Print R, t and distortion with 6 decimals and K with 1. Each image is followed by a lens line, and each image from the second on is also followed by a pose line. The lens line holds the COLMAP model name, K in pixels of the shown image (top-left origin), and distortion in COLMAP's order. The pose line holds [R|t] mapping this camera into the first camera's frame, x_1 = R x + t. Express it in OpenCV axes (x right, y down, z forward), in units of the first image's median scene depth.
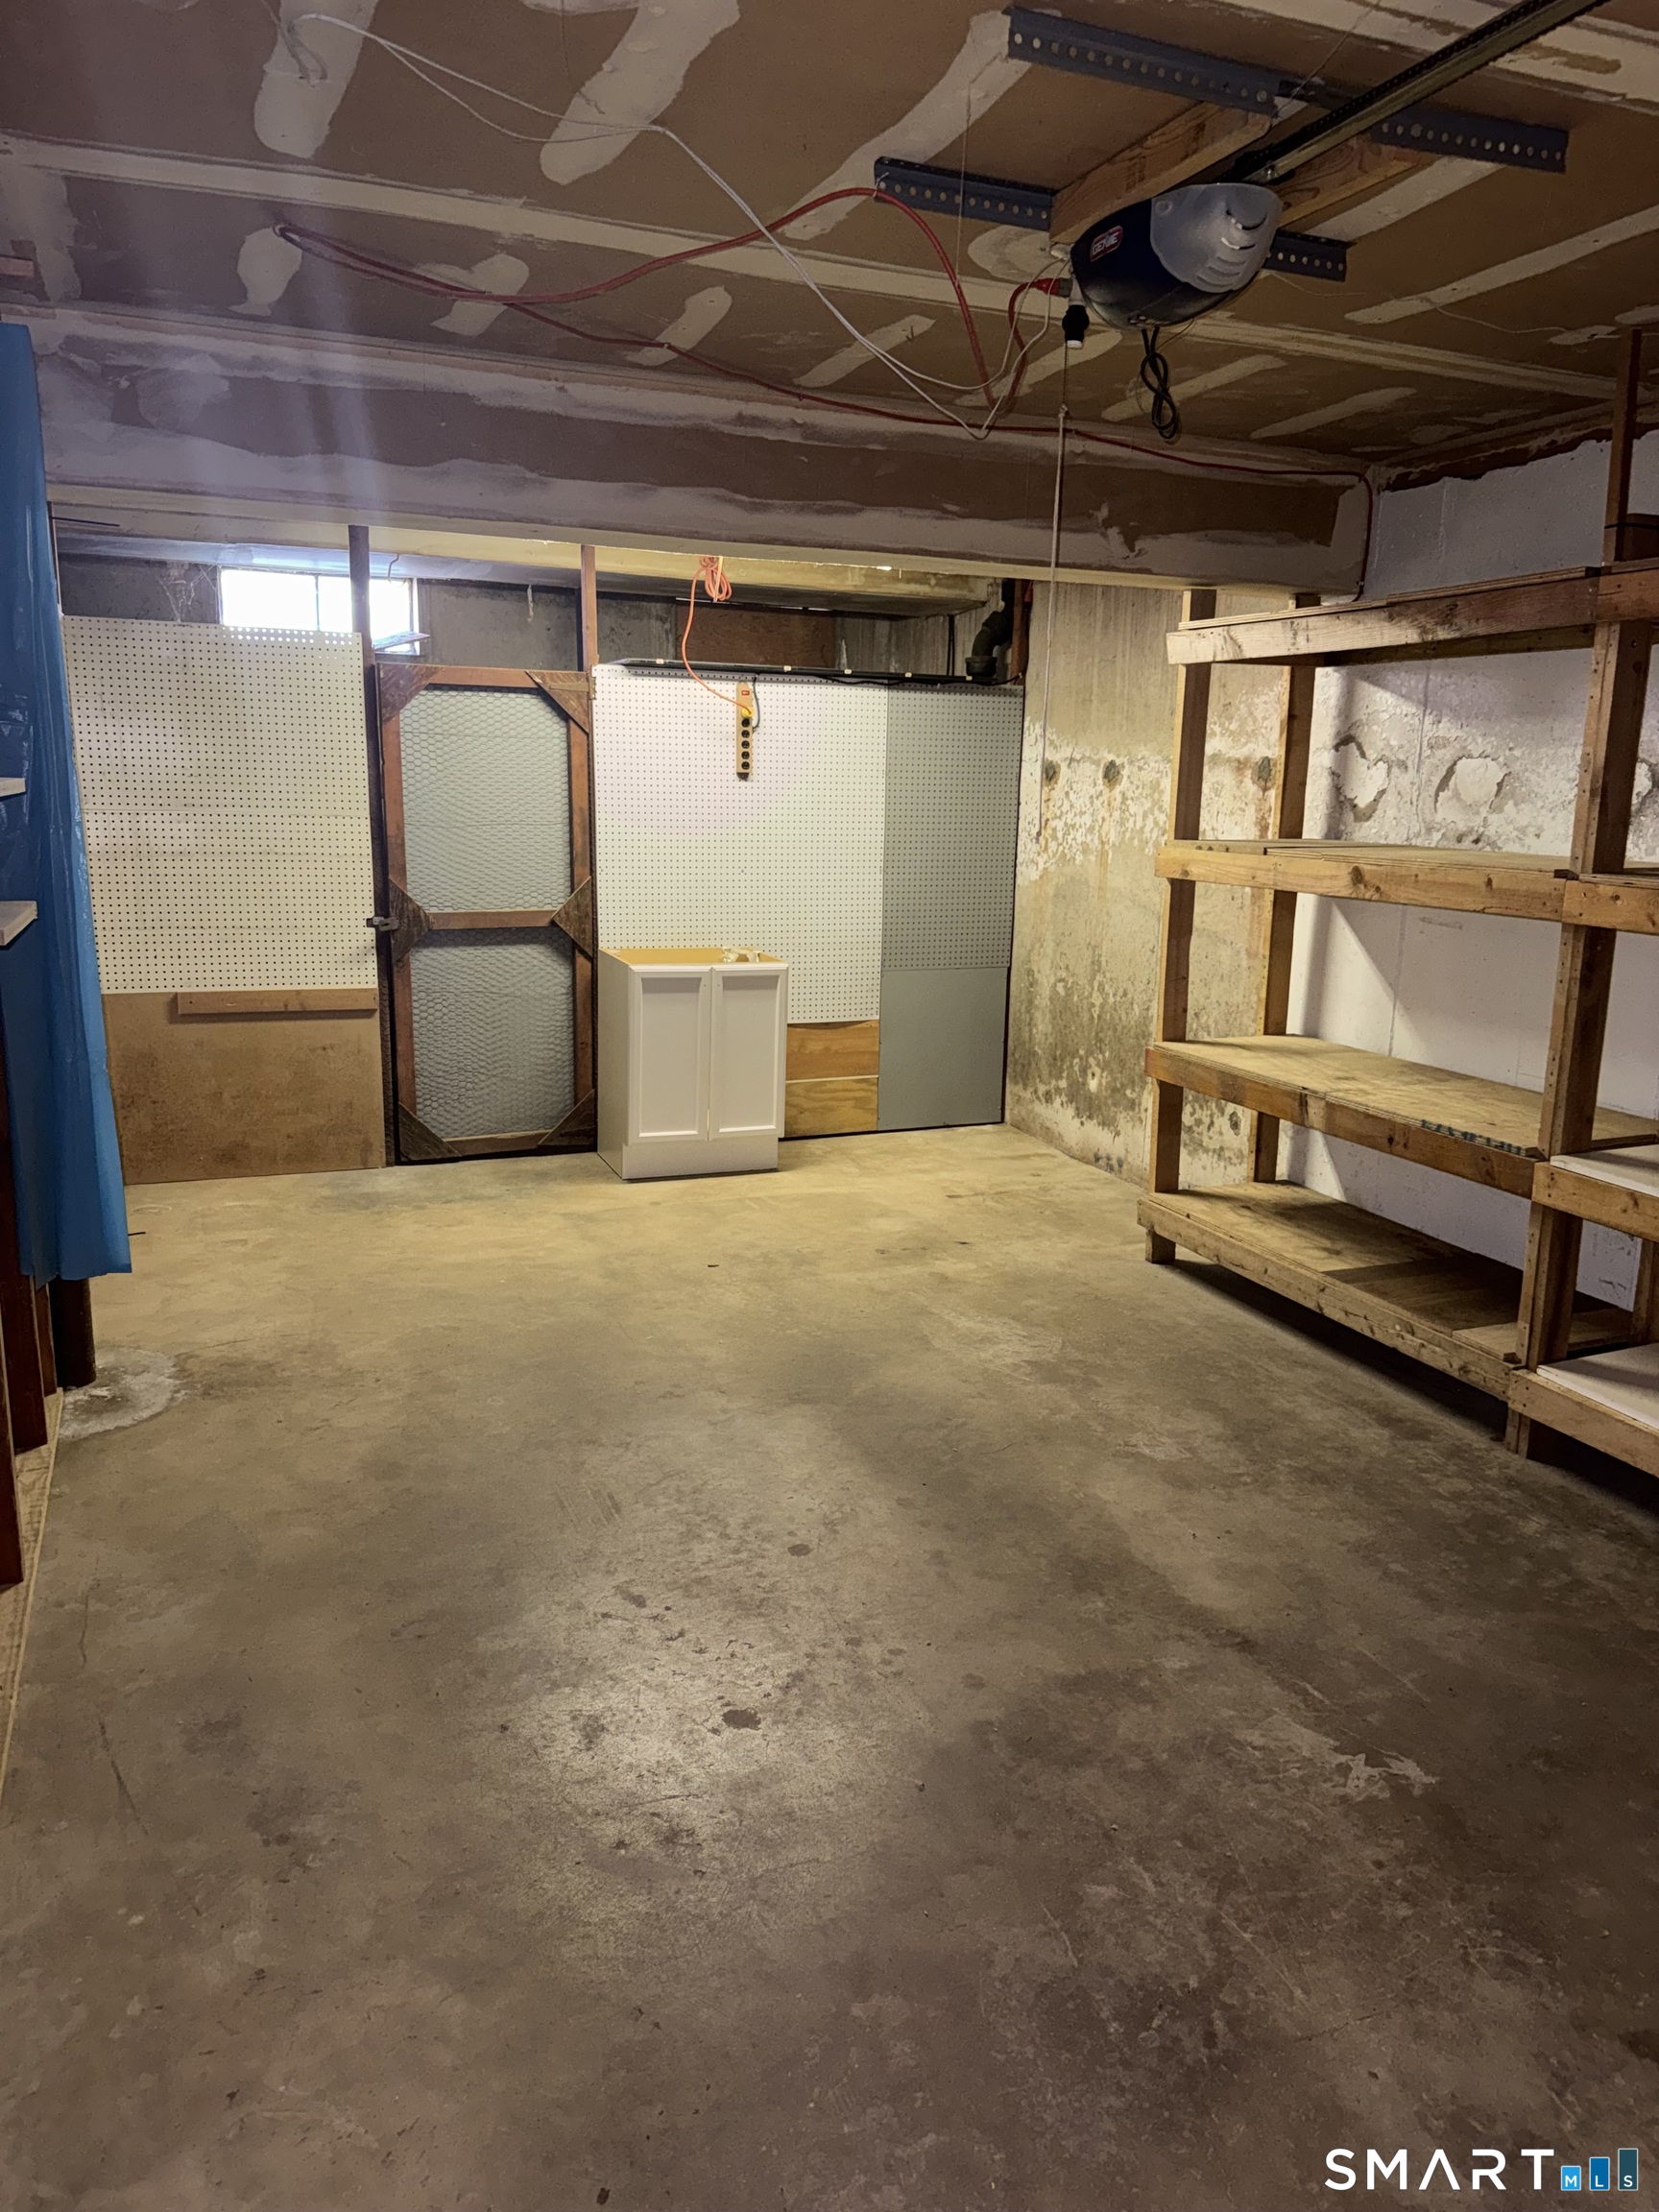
lens RADIAL K [[1567.5, 0, 829.6], [0, 1567.5, 1108.9], [0, 0, 1]] dist [-0.009388, -0.005674]
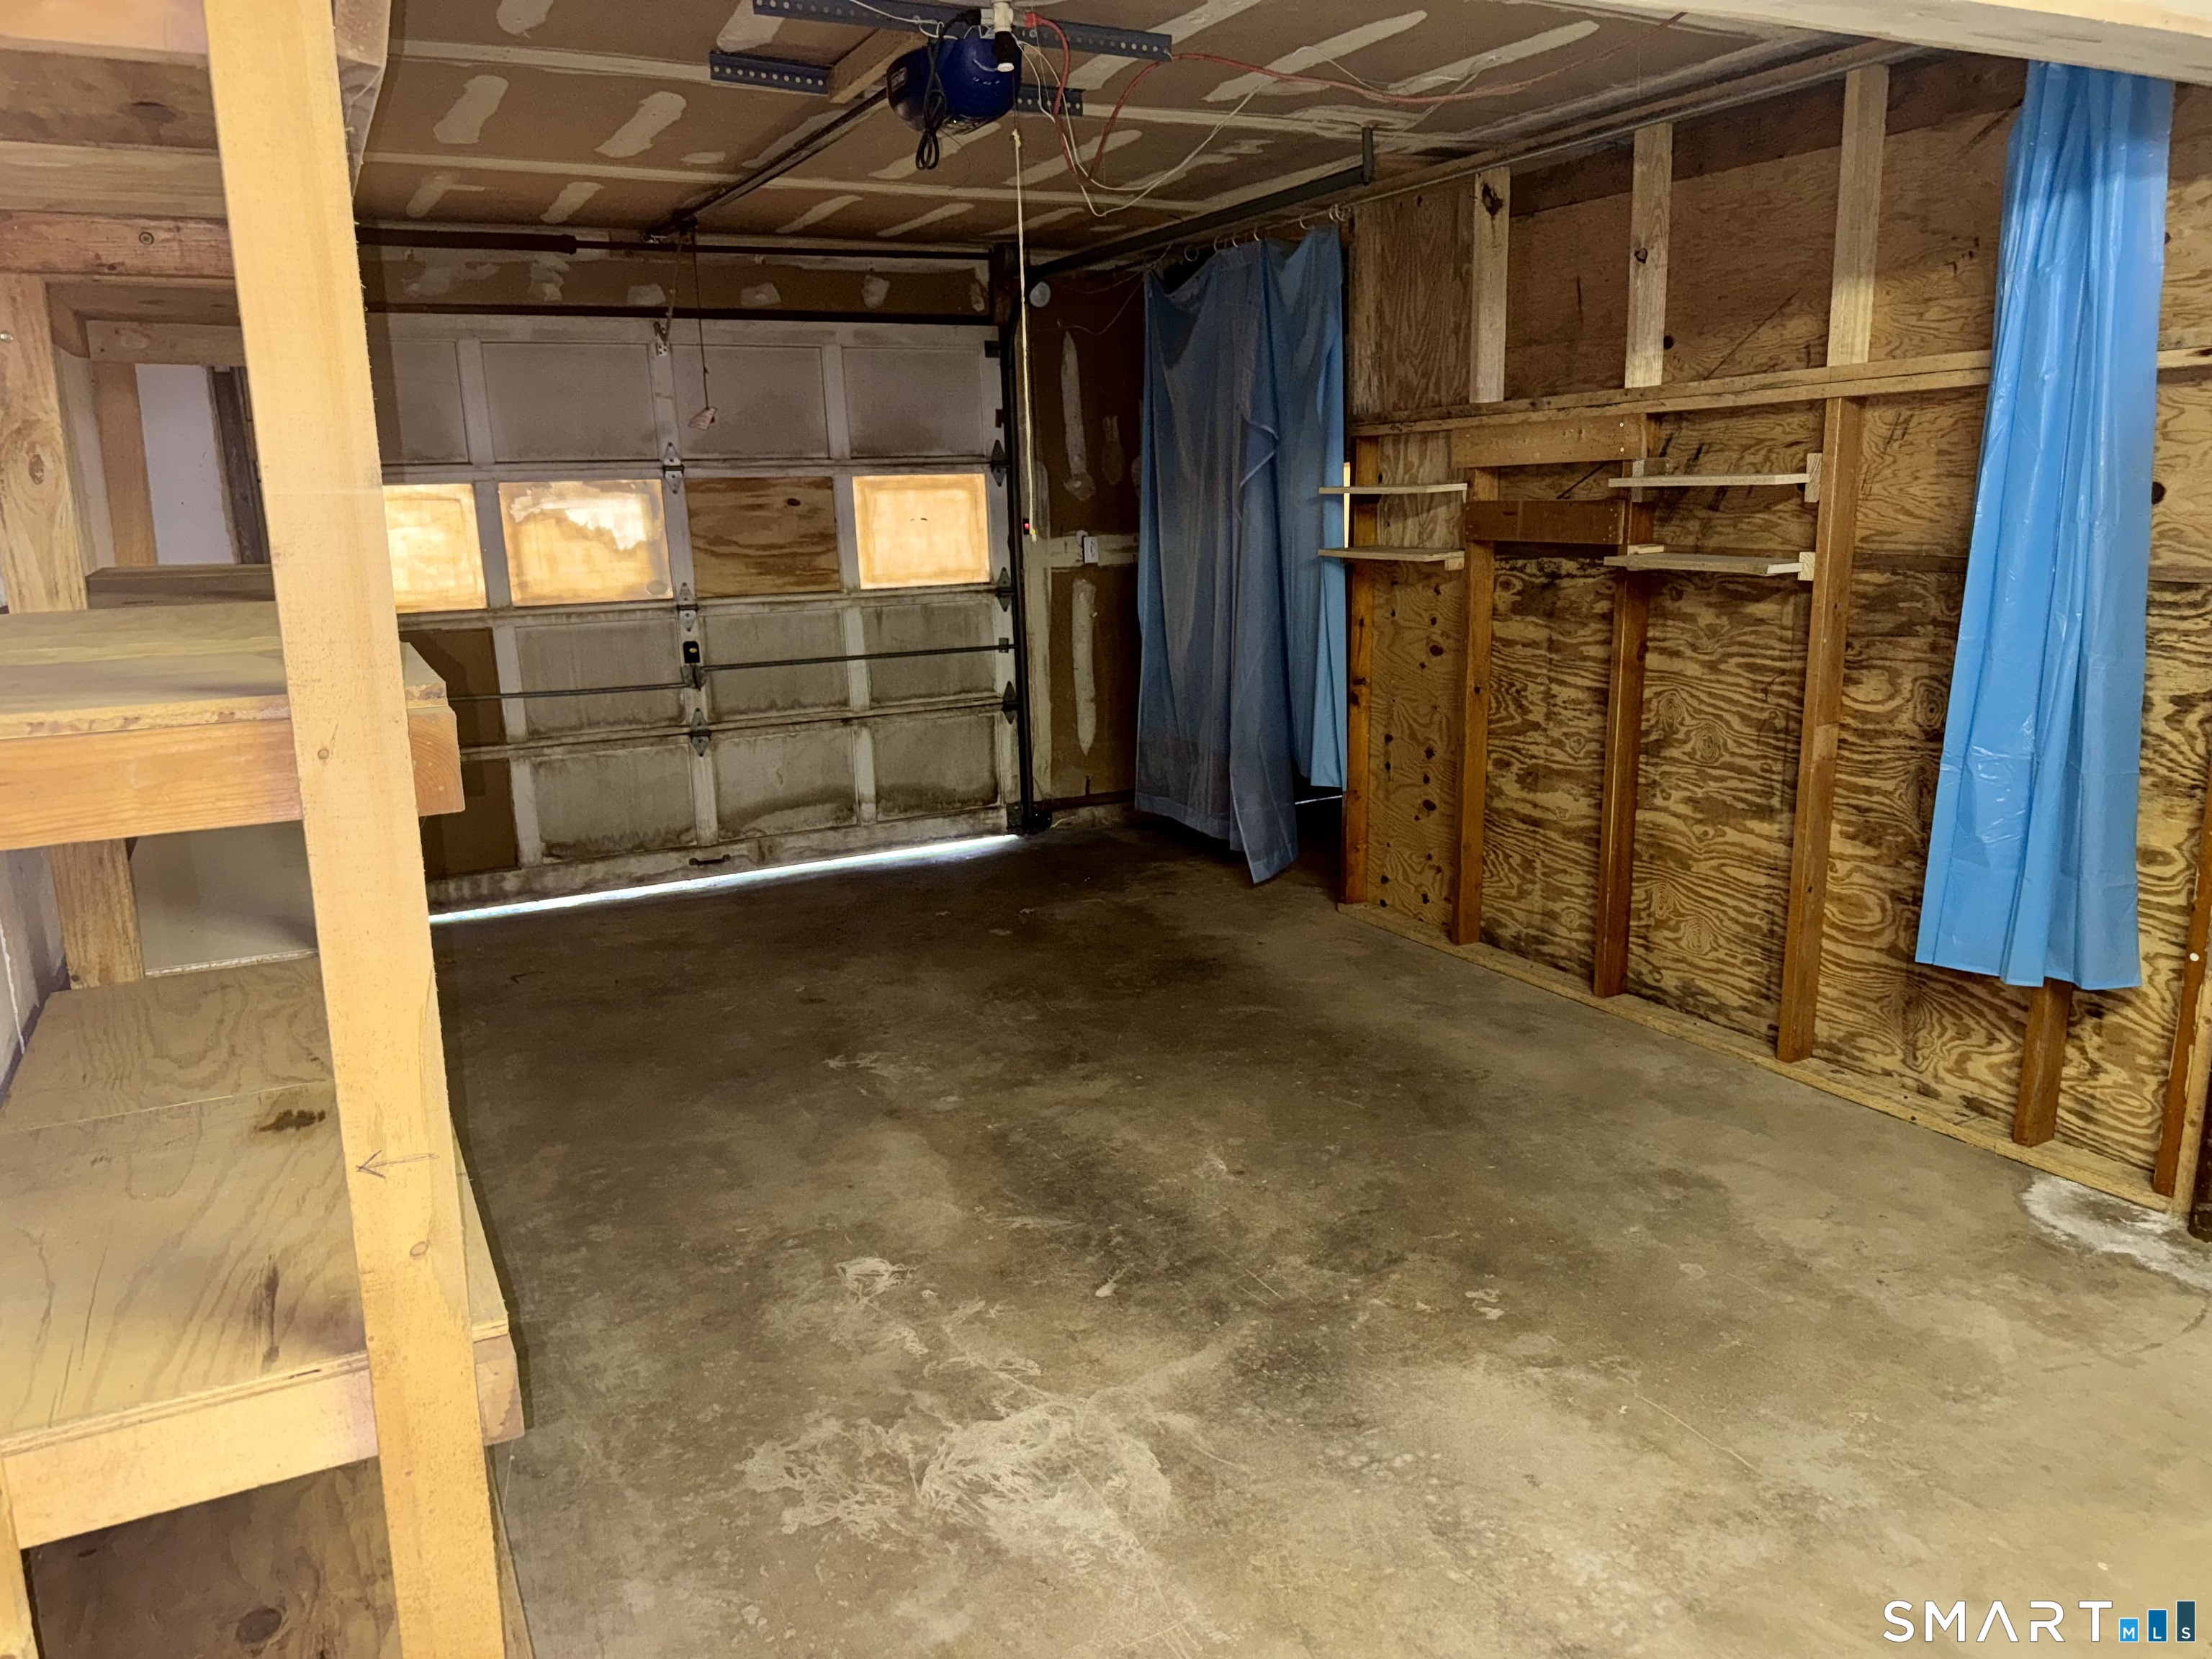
lens RADIAL K [[1567.5, 0, 1105.0], [0, 1567.5, 831.5], [0, 0, 1]] dist [-0.009388, -0.005674]
pose [[-0.995842, 0.025260, -0.087520, 0.149052], [-0.012666, 0.913056, 0.407638, -0.344998], [0.090207, 0.407052, -0.908940, 1.670240]]
